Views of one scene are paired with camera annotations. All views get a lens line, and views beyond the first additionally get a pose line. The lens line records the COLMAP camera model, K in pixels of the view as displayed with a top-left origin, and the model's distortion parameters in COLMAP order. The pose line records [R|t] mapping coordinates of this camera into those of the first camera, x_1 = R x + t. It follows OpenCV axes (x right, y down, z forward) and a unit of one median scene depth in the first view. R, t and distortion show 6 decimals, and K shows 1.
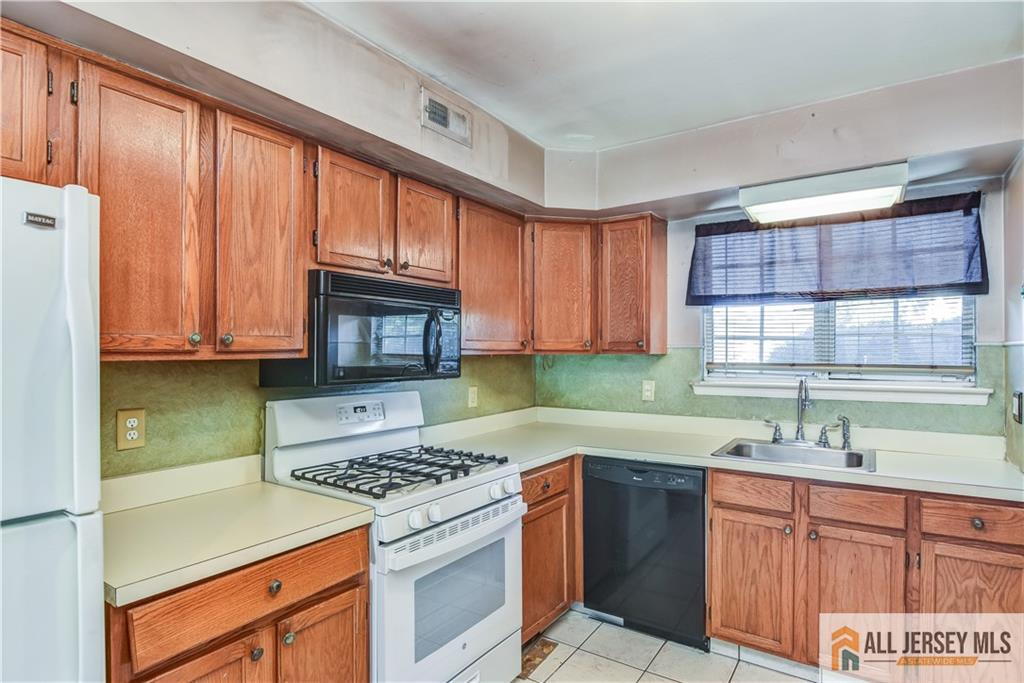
lens RADIAL K [[561.7, 0, 478.6], [0, 561.7, 347.6], [0, 0, 1]] dist [-0.014660, -0.003275]
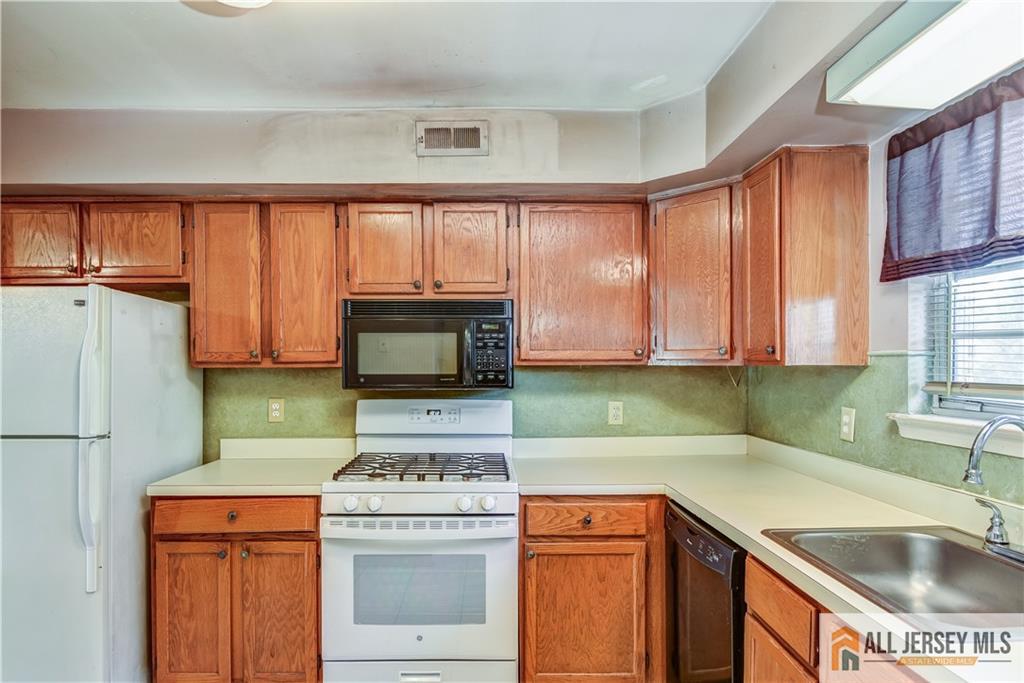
lens RADIAL K [[561.7, 0, 496.4], [0, 561.7, 365.1], [0, 0, 1]] dist [-0.014660, -0.003275]
pose [[0.572147, 0.003859, -0.820142, 0.957410], [0.007211, 0.999927, 0.009736, 0.003349], [0.820119, -0.011485, 0.572077, 0.528831]]
